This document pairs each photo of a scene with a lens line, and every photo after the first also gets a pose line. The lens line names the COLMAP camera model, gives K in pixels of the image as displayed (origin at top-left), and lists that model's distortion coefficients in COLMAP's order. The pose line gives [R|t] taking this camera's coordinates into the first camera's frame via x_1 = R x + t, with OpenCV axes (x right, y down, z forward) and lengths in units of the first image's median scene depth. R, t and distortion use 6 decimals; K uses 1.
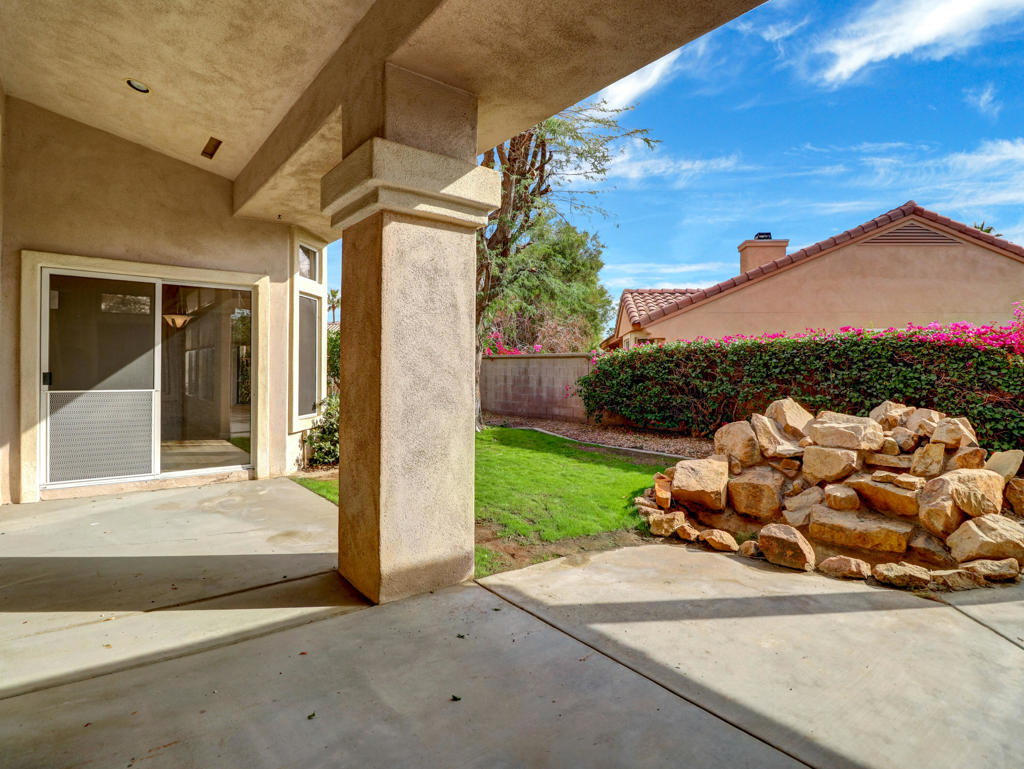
lens RADIAL K [[612.7, 0, 545.0], [0, 612.7, 373.6], [0, 0, 1]] dist [0.000581, 0.000058]
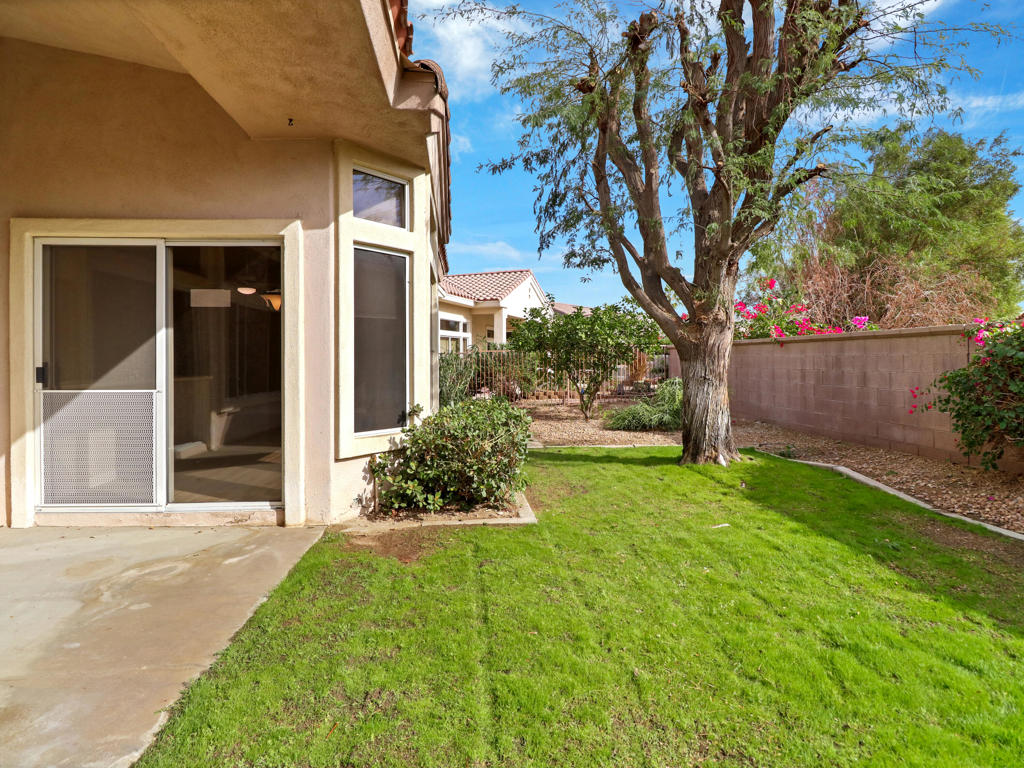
lens RADIAL K [[557.6, 0, 503.3], [0, 557.6, 360.9], [0, 0, 1]] dist [-0.003612, -0.002109]
pose [[0.780450, -0.012658, -0.625090, 0.094021], [0.004101, 0.999877, -0.015127, 0.002650], [0.625205, 0.009242, 0.780406, 0.654977]]
